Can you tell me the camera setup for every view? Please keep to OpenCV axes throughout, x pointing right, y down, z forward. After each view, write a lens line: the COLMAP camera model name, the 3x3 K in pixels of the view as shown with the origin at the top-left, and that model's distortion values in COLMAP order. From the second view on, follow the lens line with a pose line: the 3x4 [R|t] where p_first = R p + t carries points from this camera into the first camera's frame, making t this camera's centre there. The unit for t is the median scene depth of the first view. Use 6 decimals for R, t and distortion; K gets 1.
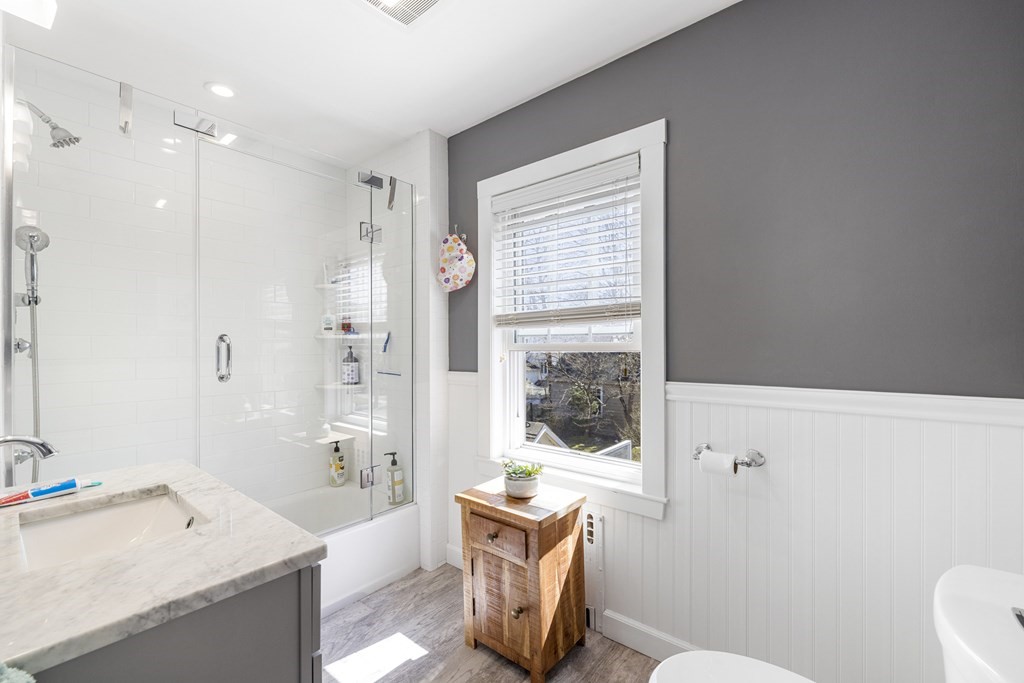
lens RADIAL K [[434.0, 0, 509.4], [0, 434.0, 345.4], [0, 0, 1]] dist [0.002673, 0.000075]
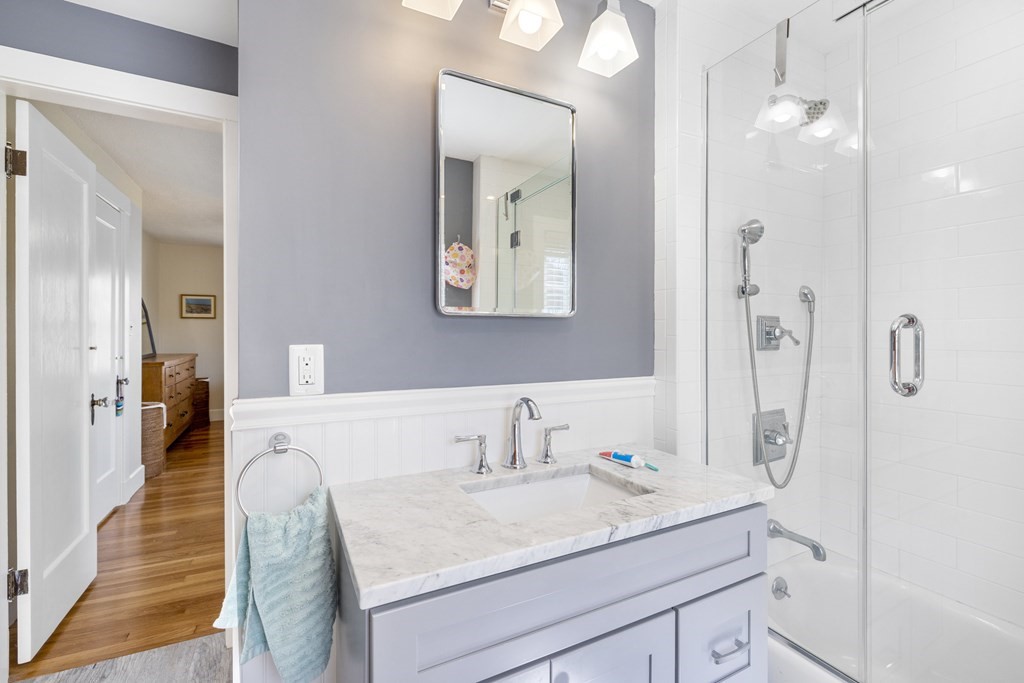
lens RADIAL K [[434.0, 0, 508.5], [0, 434.0, 338.3], [0, 0, 1]] dist [0.002673, 0.000075]
pose [[-0.395067, 0.007172, -0.918624, 0.179924], [0.005642, 0.999970, 0.005381, 0.002490], [0.918635, -0.003058, -0.395096, 1.516297]]
